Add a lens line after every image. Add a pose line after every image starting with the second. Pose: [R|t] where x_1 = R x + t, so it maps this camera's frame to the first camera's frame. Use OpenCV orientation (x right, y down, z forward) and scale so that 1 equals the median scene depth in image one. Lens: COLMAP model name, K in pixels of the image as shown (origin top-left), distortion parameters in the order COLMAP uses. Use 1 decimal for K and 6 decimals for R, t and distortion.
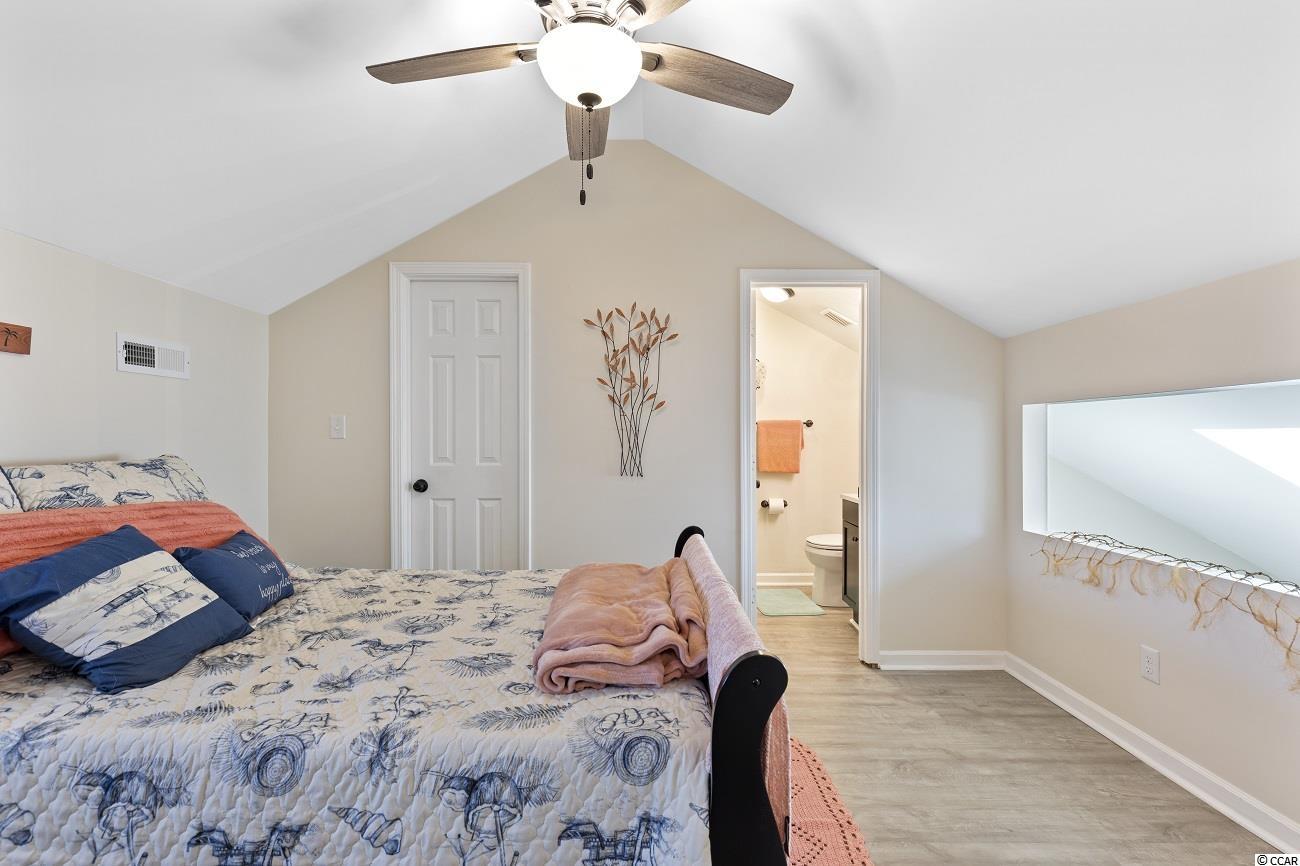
lens RADIAL K [[611.6, 0, 664.8], [0, 611.6, 431.0], [0, 0, 1]] dist [0.005818, 0.000007]
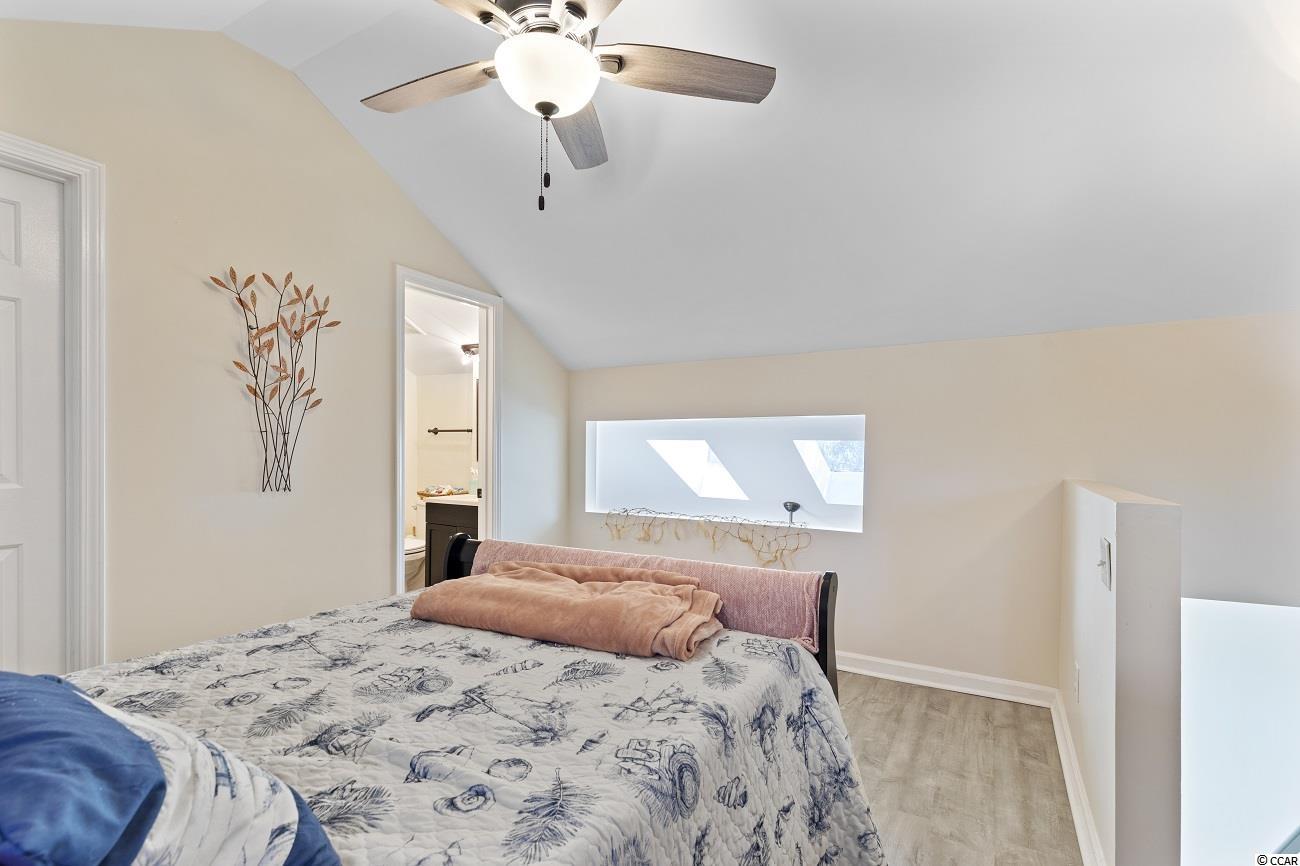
lens RADIAL K [[605.1, 0, 652.9], [0, 605.1, 440.3], [0, 0, 1]] dist [0.015254, -0.000149]
pose [[0.489667, 0.010741, 0.871843, -0.502767], [-0.017421, 0.999845, -0.002534, 0.002401], [-0.871735, -0.013948, 0.489779, 0.195876]]
